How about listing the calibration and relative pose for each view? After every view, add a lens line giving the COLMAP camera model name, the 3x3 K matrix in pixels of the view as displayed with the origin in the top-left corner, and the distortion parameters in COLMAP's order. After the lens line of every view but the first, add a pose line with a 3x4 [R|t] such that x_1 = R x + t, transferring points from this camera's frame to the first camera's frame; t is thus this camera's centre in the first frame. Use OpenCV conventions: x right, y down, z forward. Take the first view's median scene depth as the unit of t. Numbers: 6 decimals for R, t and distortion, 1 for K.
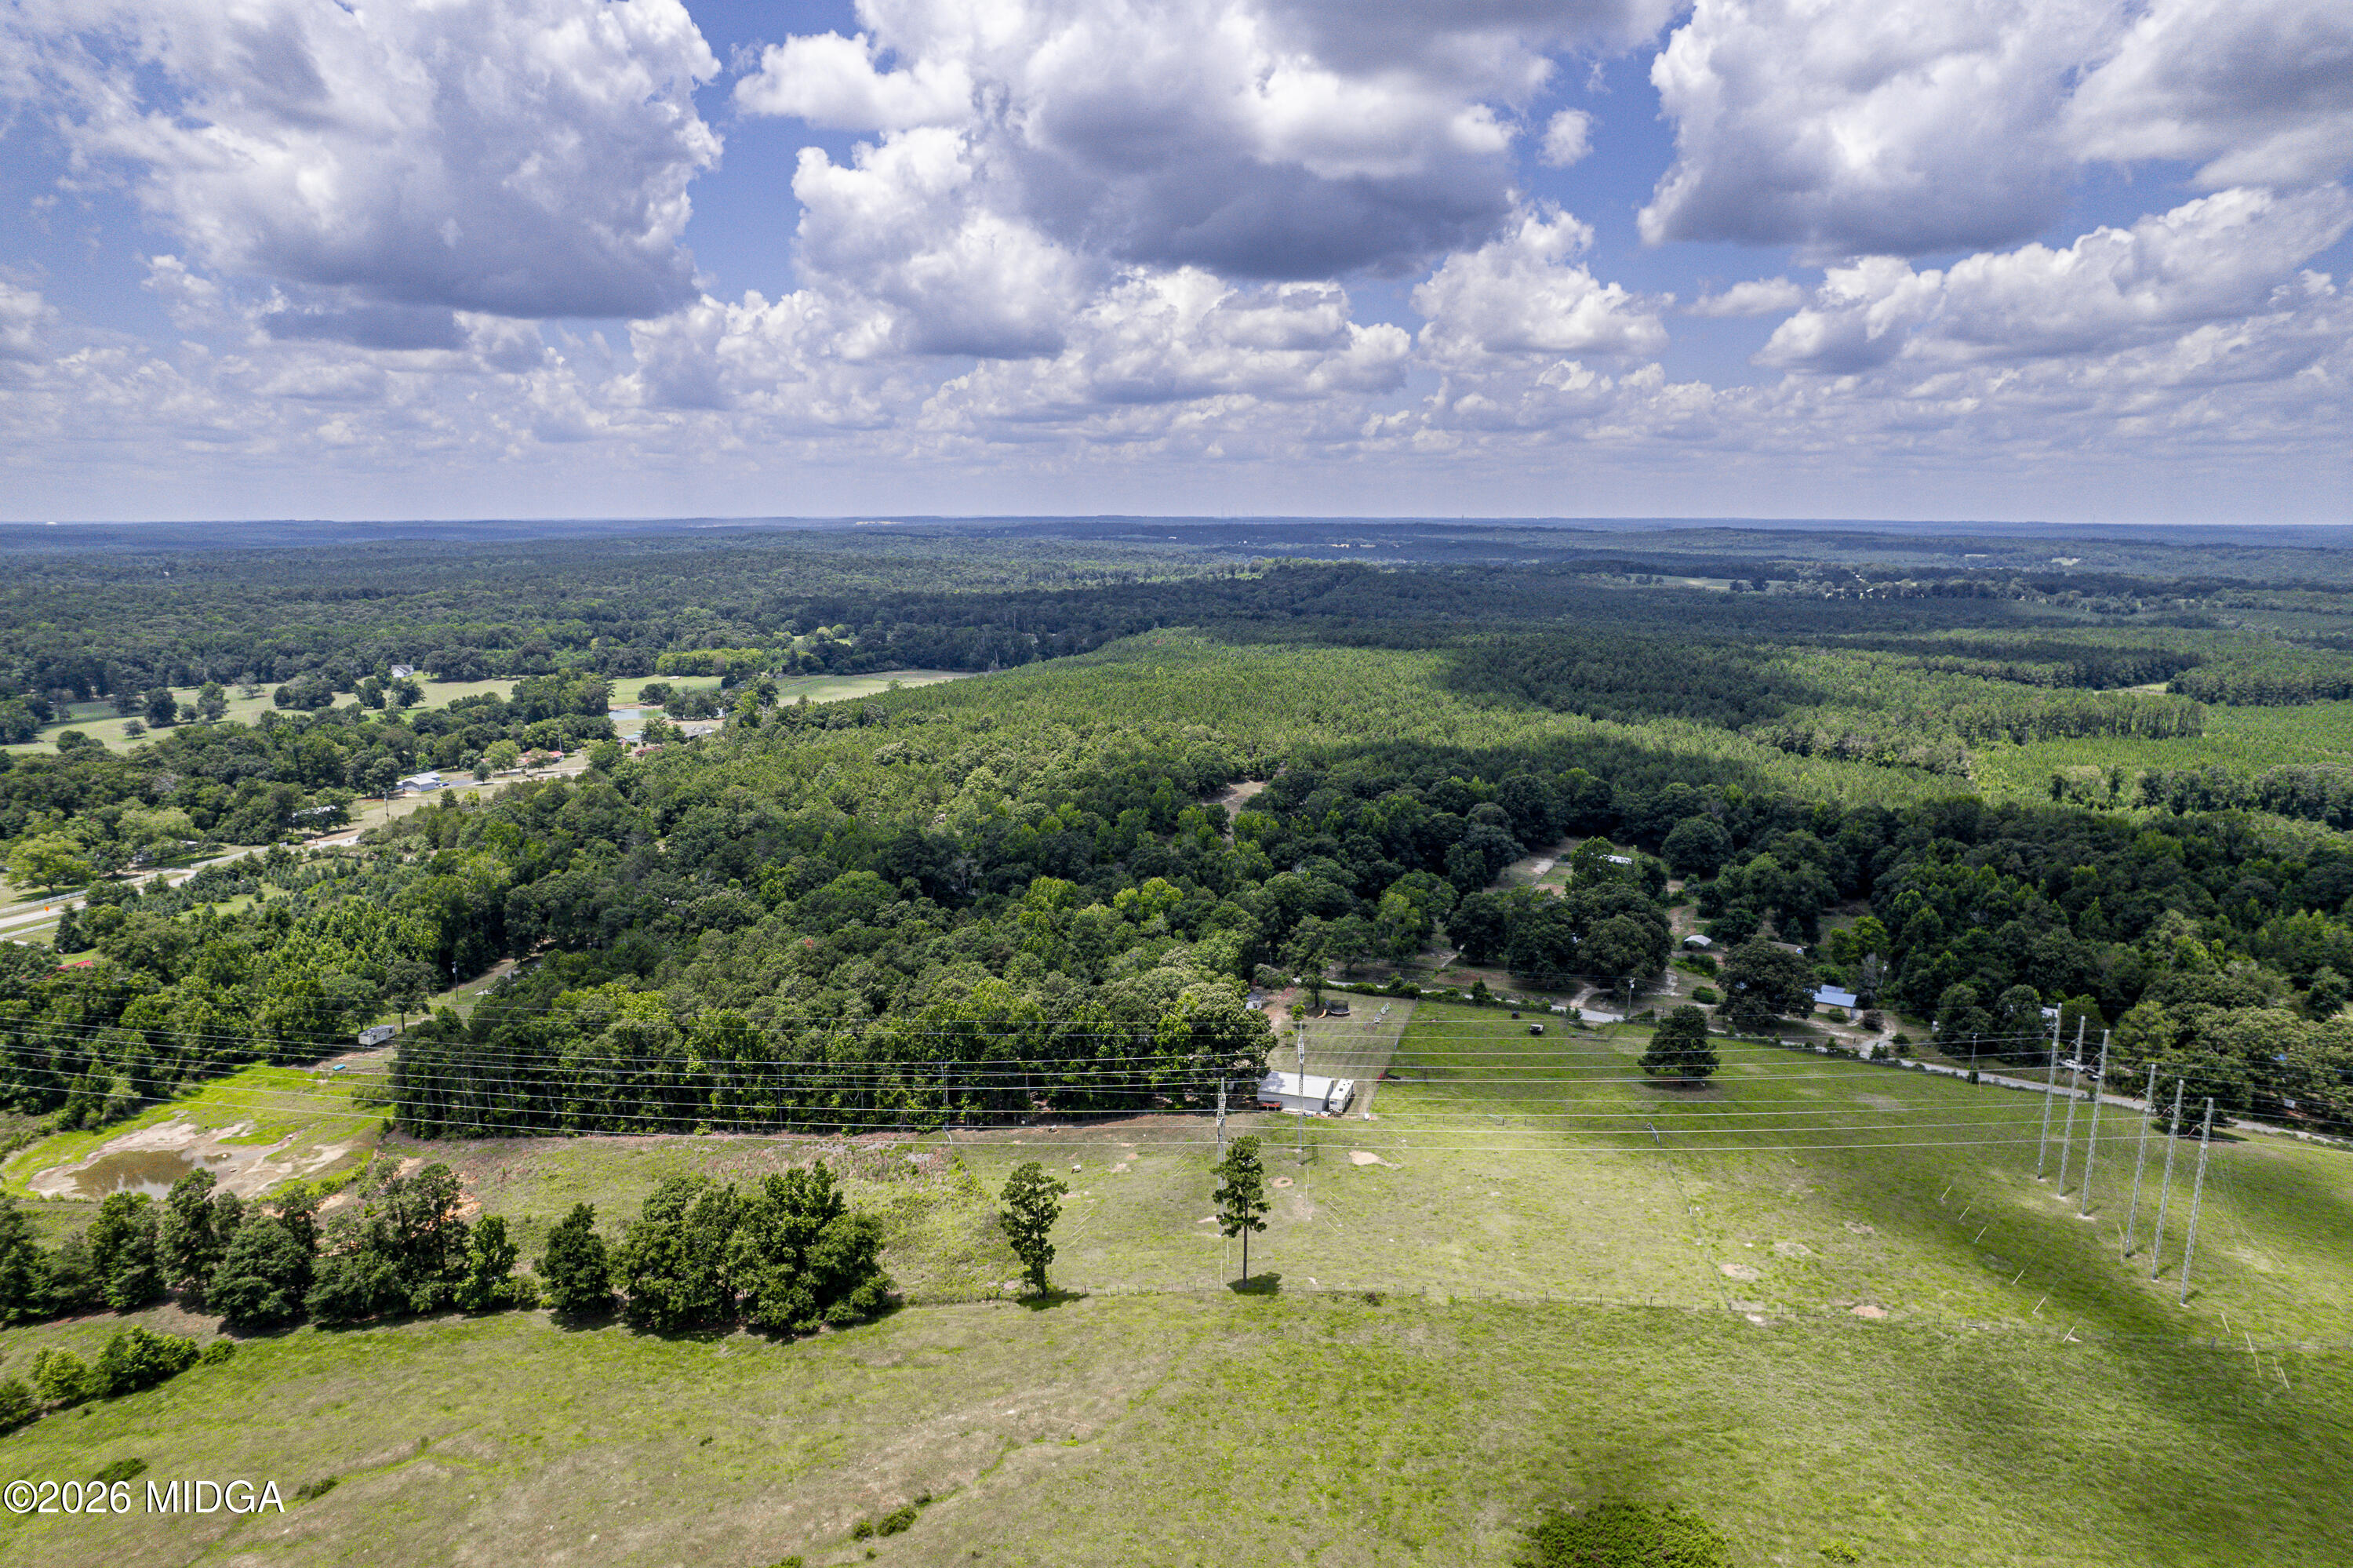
lens RADIAL K [[1414.5, 0, 1172.2], [0, 1414.5, 829.5], [0, 0, 1]] dist [-0.081941, 0.063378]
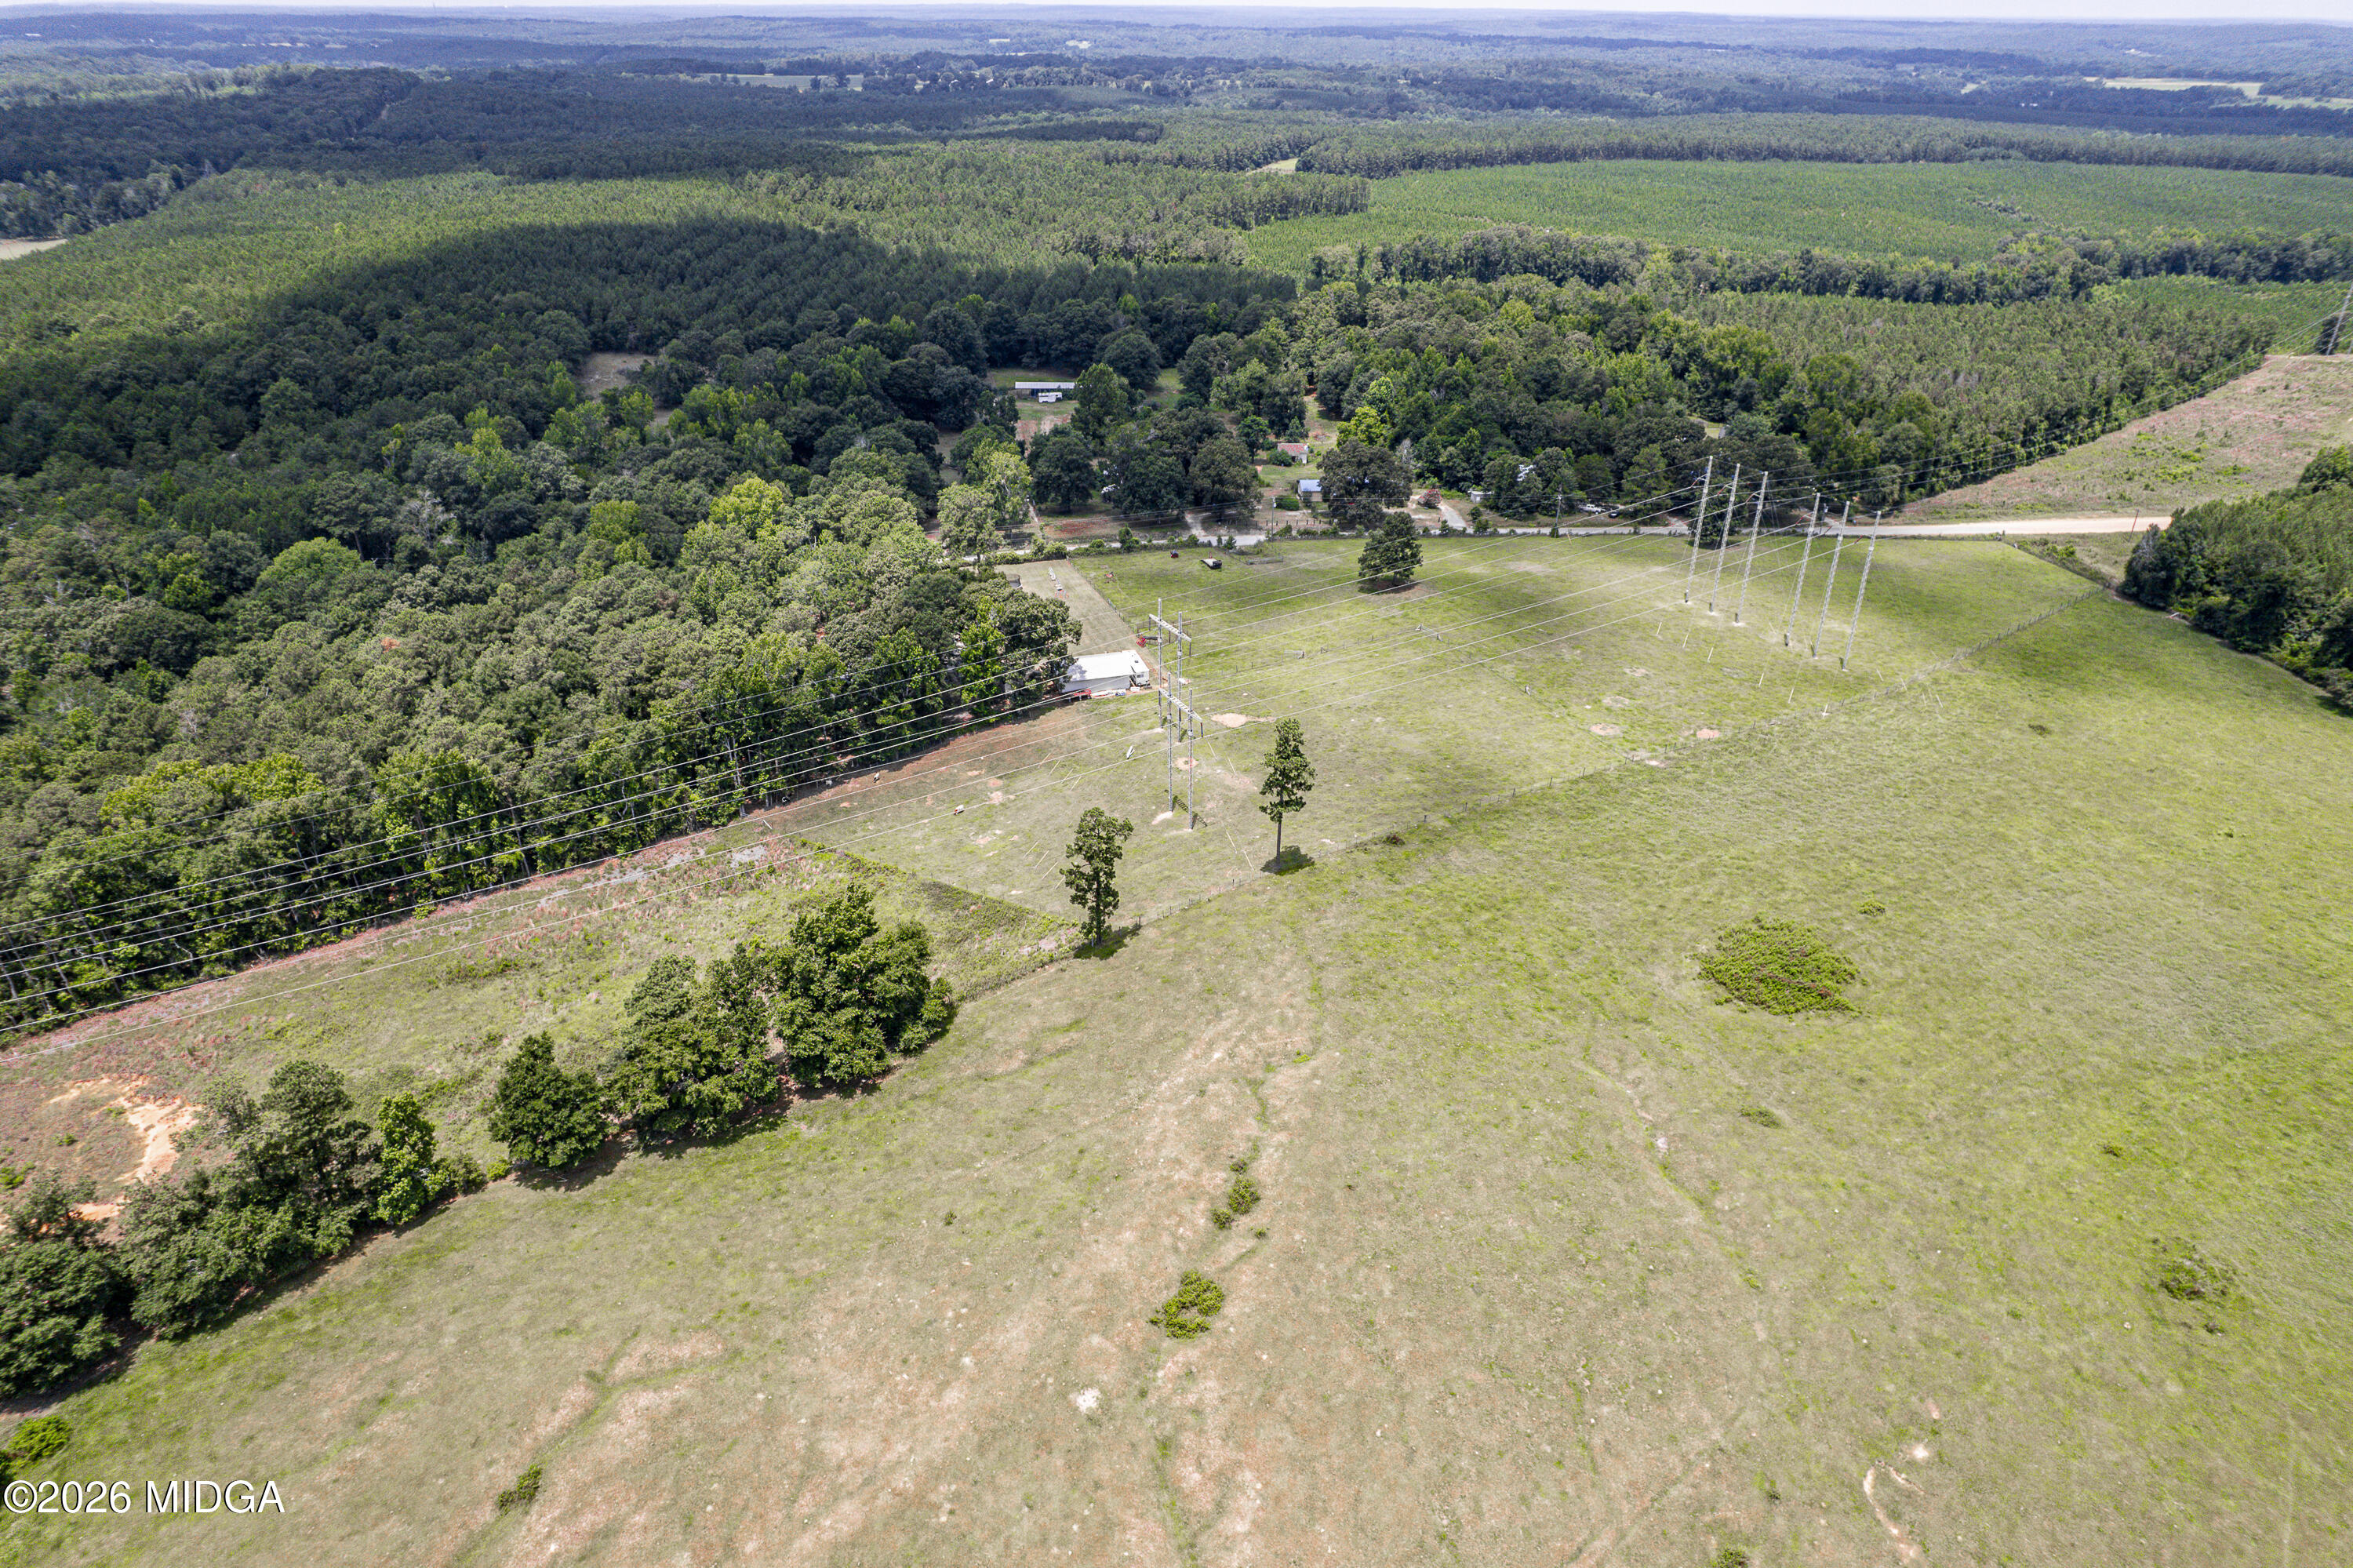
lens RADIAL K [[1414.5, 0, 1172.2], [0, 1414.5, 829.5], [0, 0, 1]] dist [-0.081941, 0.063378]
pose [[0.826027, -0.287312, 0.484903, -0.470802], [0.120178, 0.930318, 0.346505, -0.051869], [-0.550669, -0.227948, 0.802997, 0.236710]]
